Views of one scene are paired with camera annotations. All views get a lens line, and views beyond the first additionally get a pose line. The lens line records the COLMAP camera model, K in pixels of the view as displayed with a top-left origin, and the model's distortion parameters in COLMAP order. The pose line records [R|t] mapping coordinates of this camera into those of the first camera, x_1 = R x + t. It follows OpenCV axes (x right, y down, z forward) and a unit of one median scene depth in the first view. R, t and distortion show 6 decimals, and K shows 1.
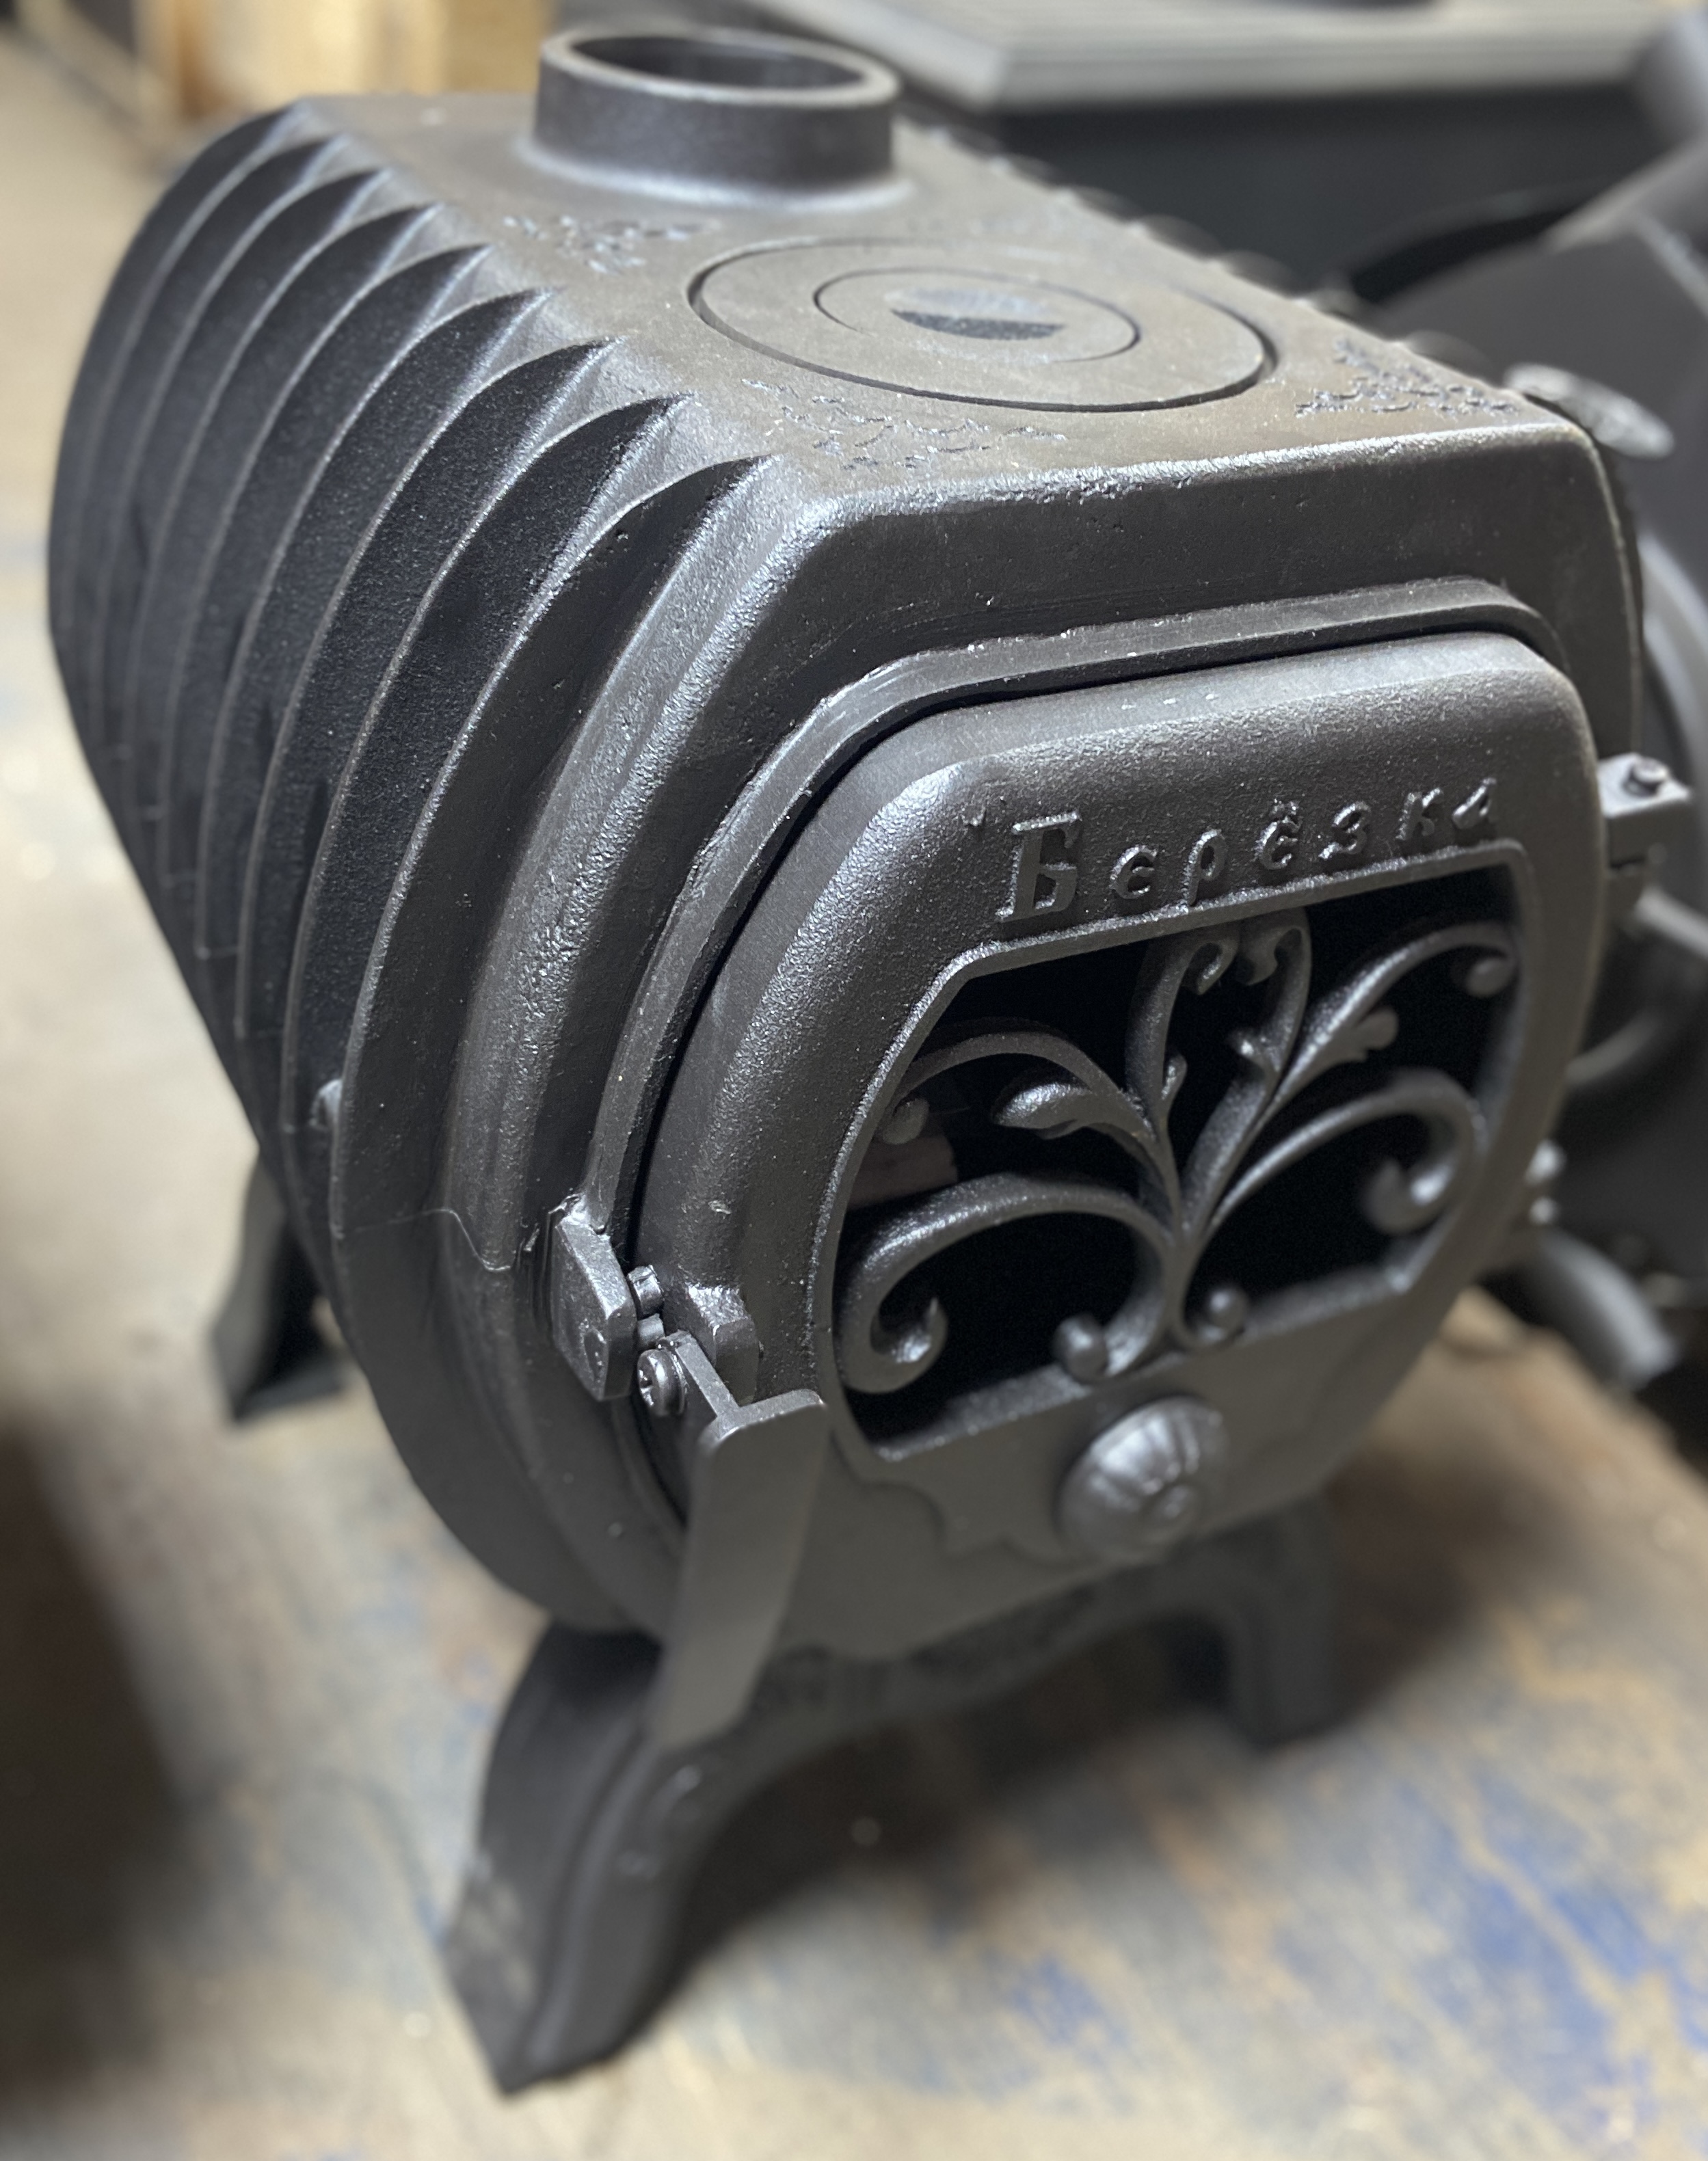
lens RADIAL K [[1769.5, 0, 853.7], [0, 1769.5, 1032.4], [0, 0, 1]] dist [0.047572, -0.005206]
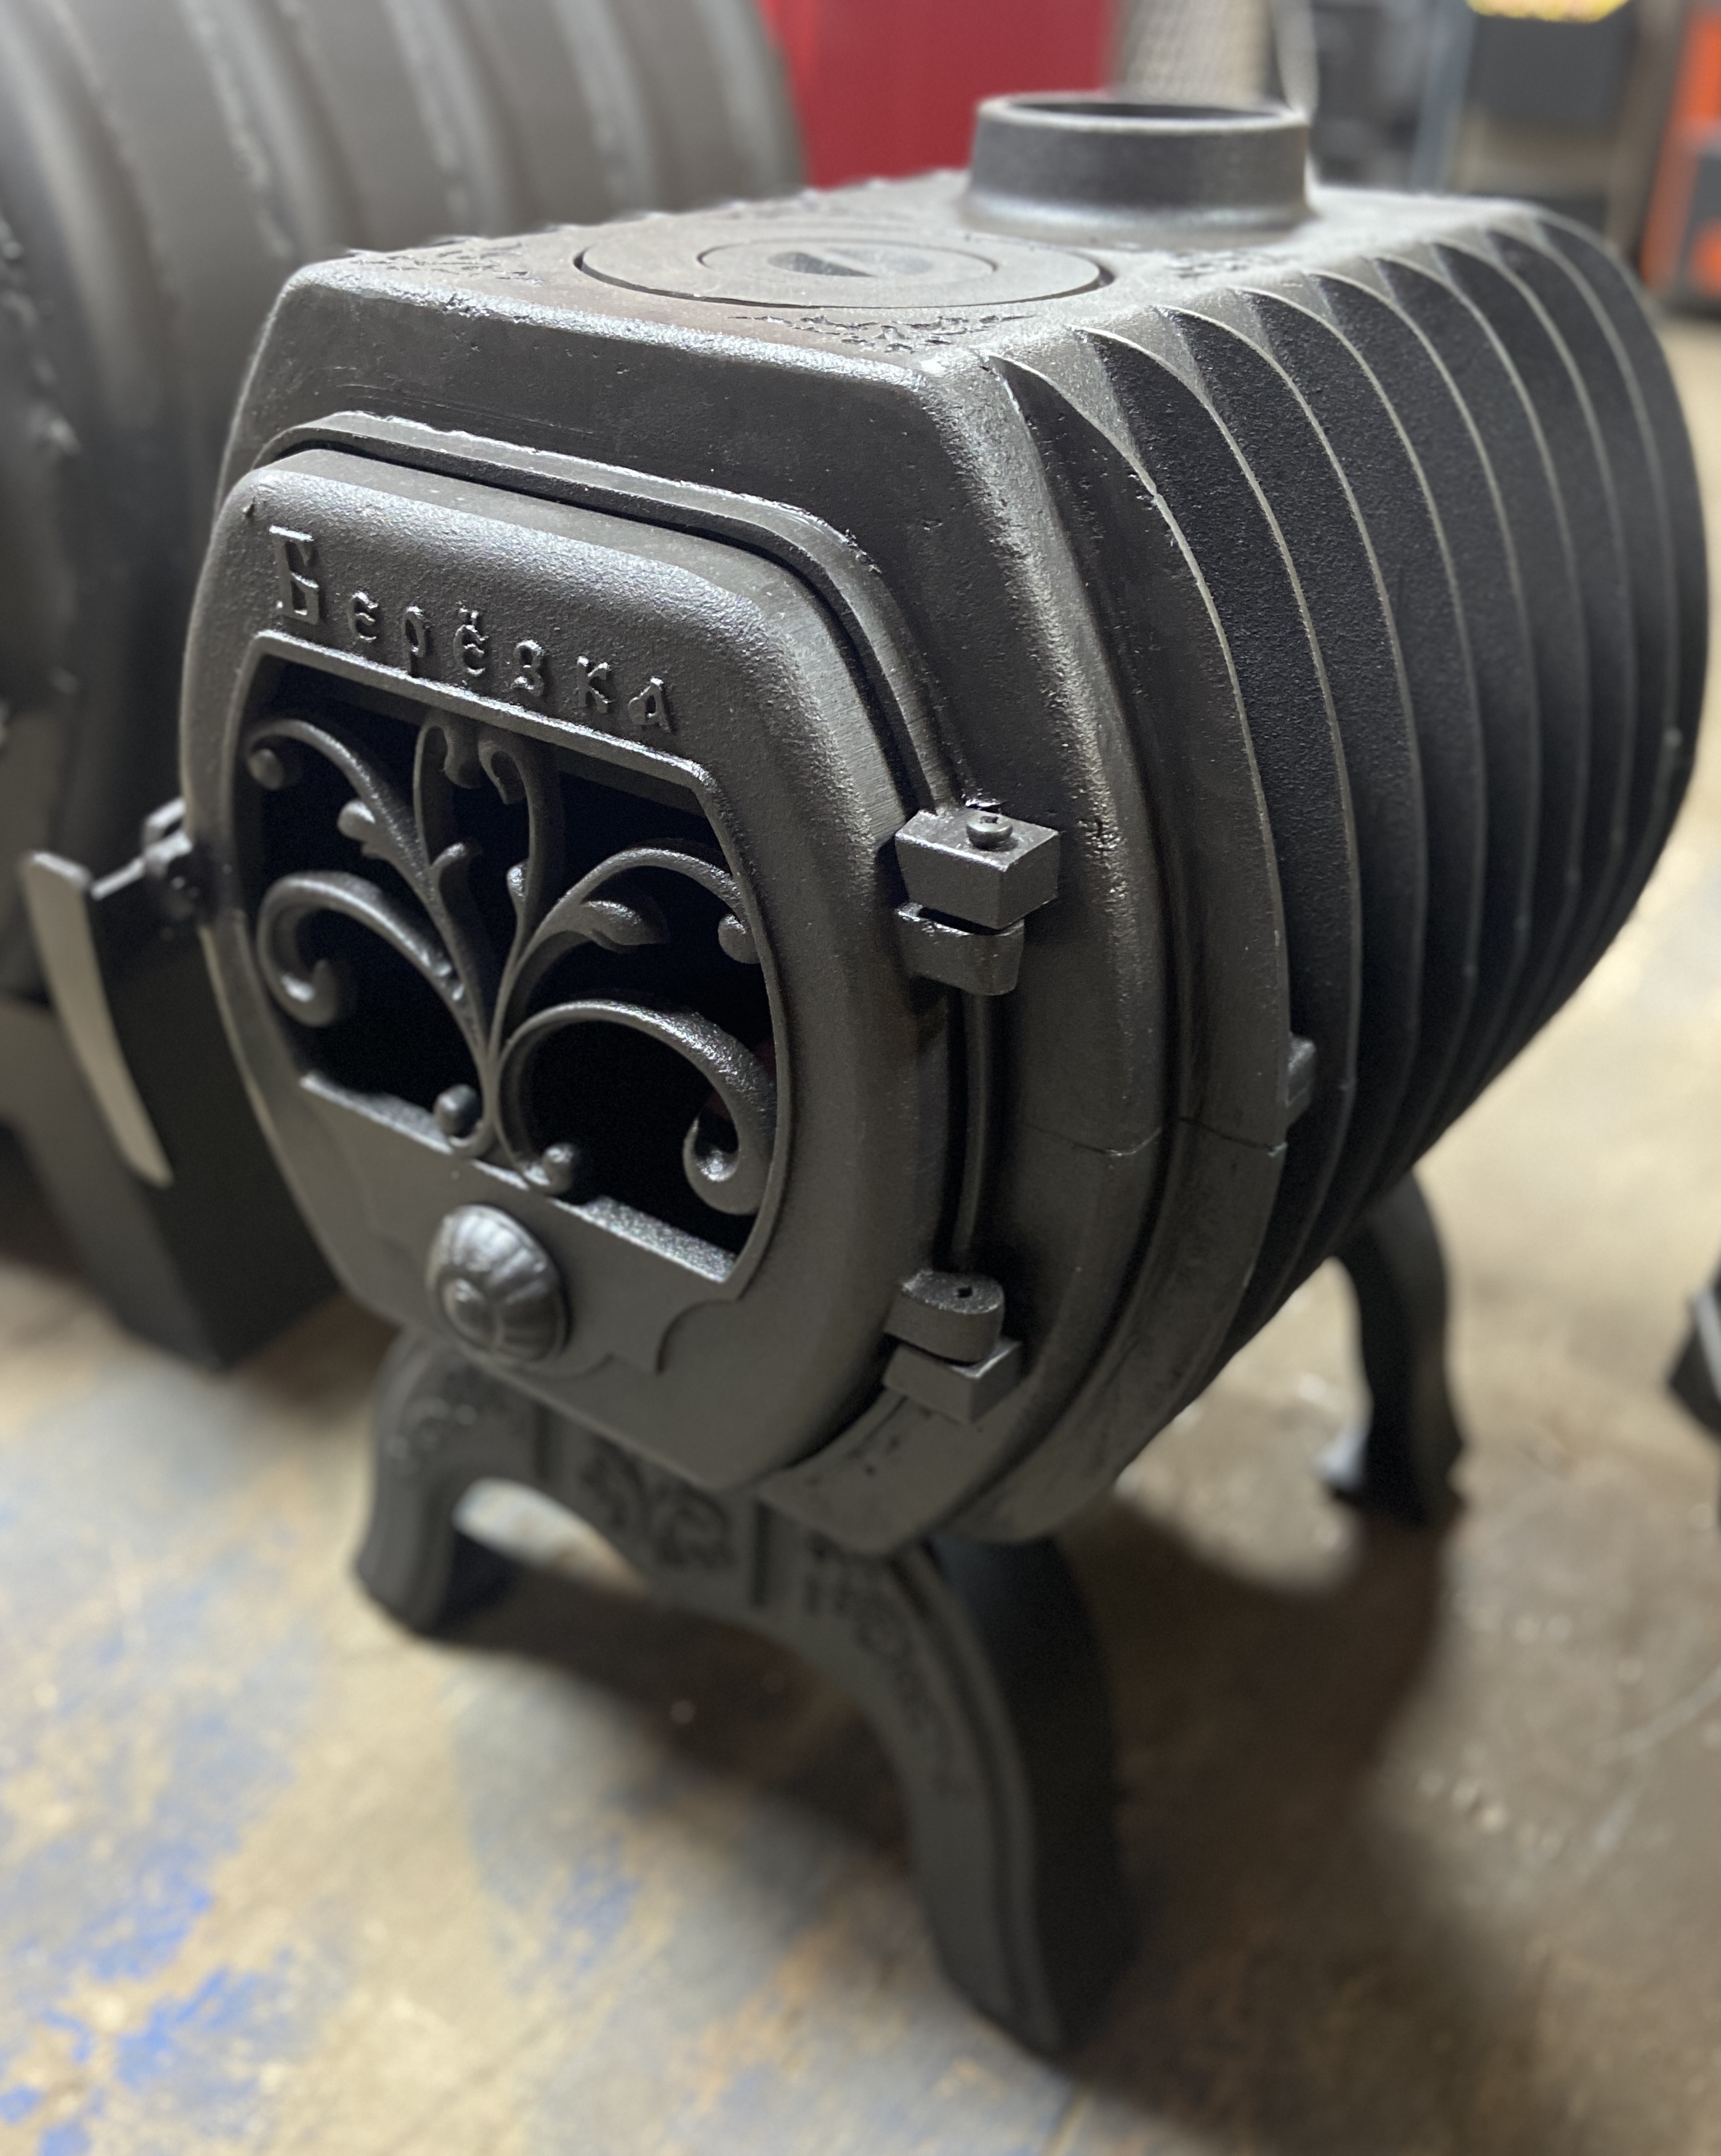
lens RADIAL K [[1769.5, 0, 1006.2], [0, 1769.5, 1187.9], [0, 0, 1]] dist [0.085442, -0.010321]
pose [[0.495212, 0.420778, -0.760073, 1.327029], [-0.499693, 0.853636, 0.147009, -0.141803], [0.710684, 0.307003, 0.632991, 0.583007]]
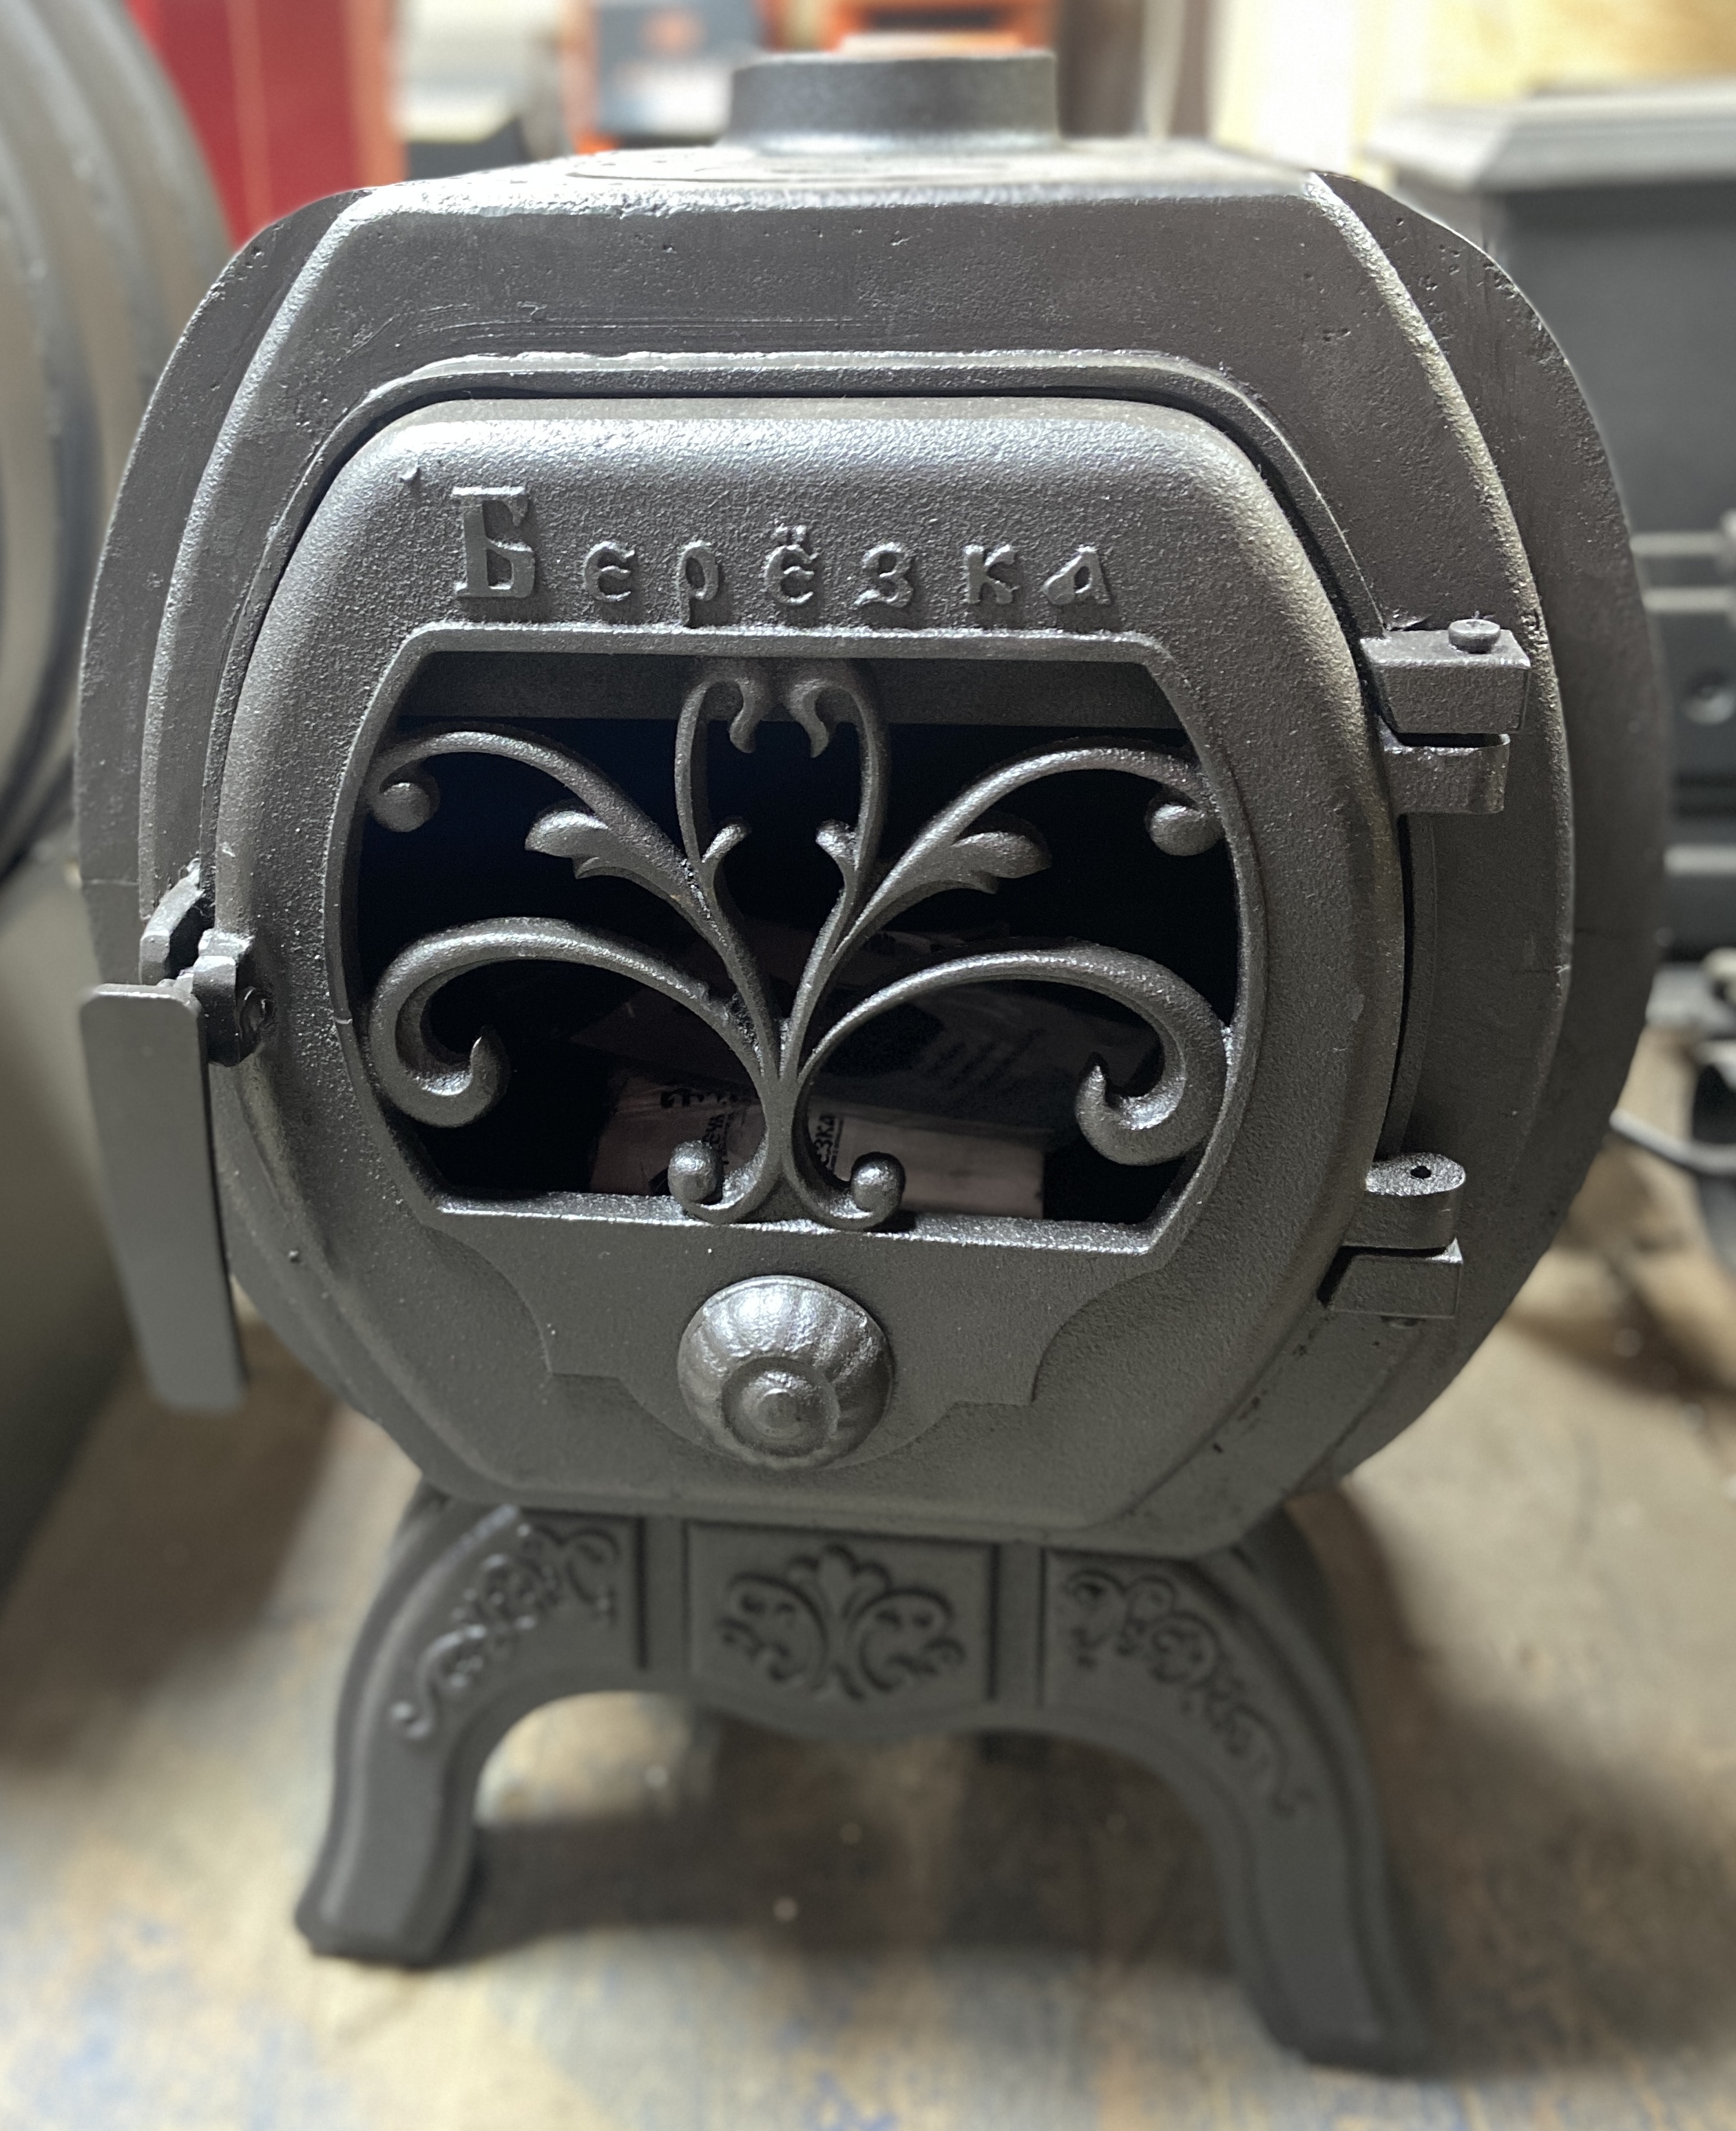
lens RADIAL K [[1870.0, 0, 868.0], [0, 1870.0, 1065.5], [0, 0, 1]] dist [0.046672, -0.011824]
pose [[0.837285, 0.148805, -0.526129, 0.782456], [-0.243220, 0.963172, -0.114648, 0.233340], [0.489692, 0.223958, 0.842641, 0.222735]]
